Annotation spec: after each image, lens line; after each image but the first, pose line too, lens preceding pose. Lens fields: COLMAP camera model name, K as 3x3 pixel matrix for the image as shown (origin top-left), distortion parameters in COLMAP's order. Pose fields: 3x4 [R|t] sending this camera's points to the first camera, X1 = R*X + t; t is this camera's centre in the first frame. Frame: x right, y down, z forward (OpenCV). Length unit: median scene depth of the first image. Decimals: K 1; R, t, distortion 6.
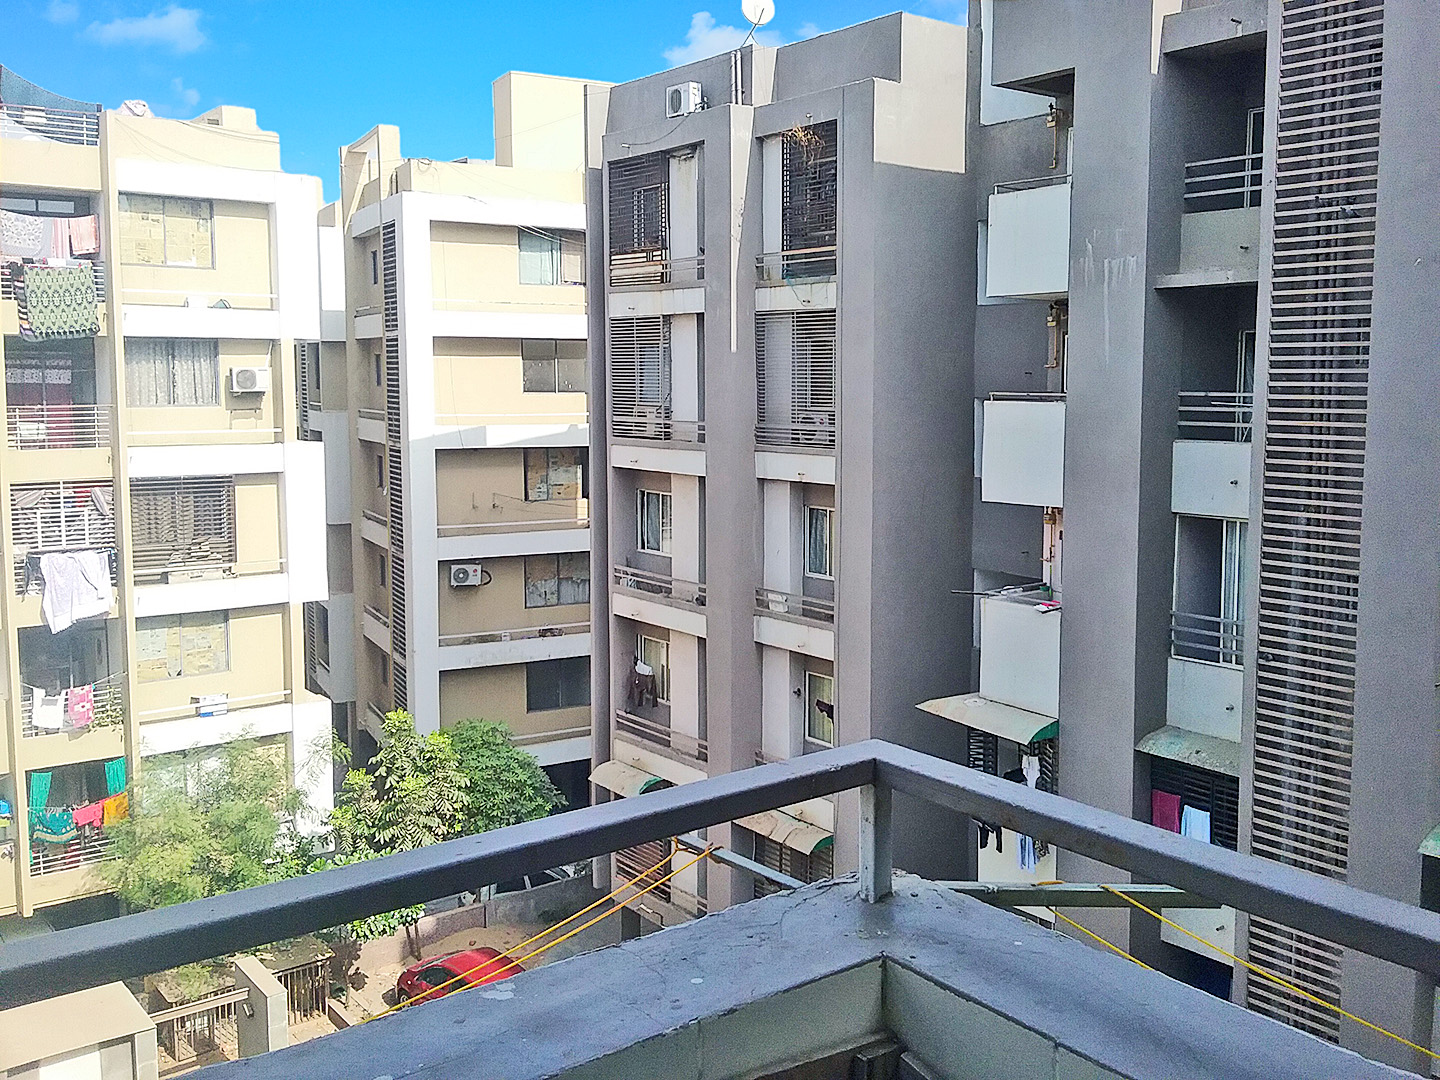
lens RADIAL K [[1348.8, 0, 788.9], [0, 1348.8, 493.1], [0, 0, 1]] dist [0.102995, -0.202497]
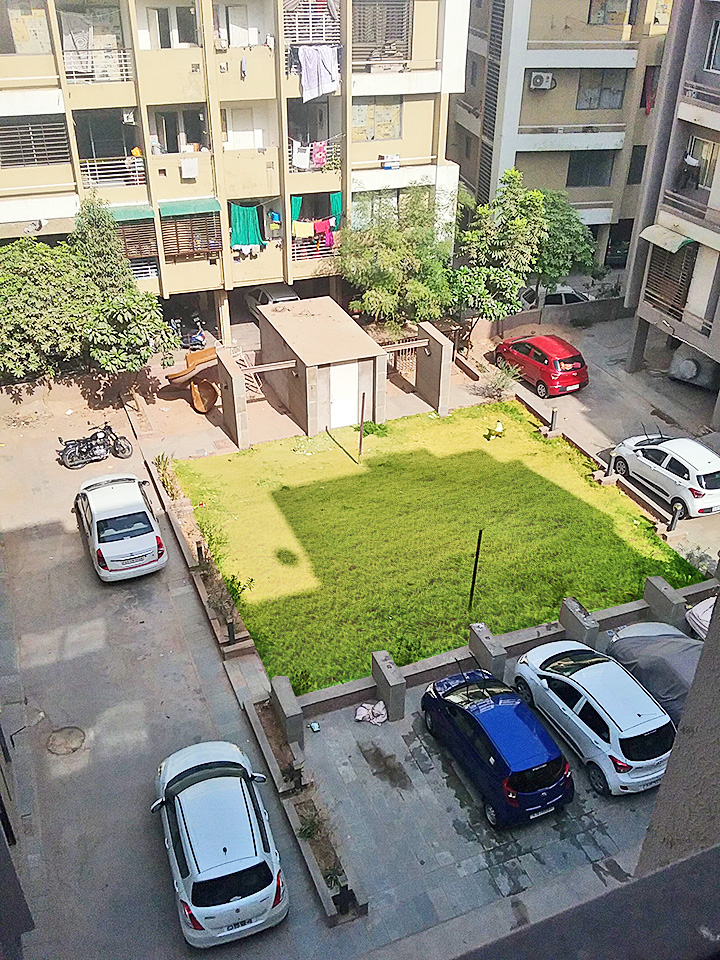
lens RADIAL K [[899.2, 0, 377.3], [0, 899.2, 518.1], [0, 0, 1]] dist [0.102995, -0.202497]
pose [[0.959663, 0.173038, -0.221597, -0.141963], [-0.045635, 0.873586, 0.484525, 0.008174], [0.277425, -0.454868, 0.846245, -0.074800]]
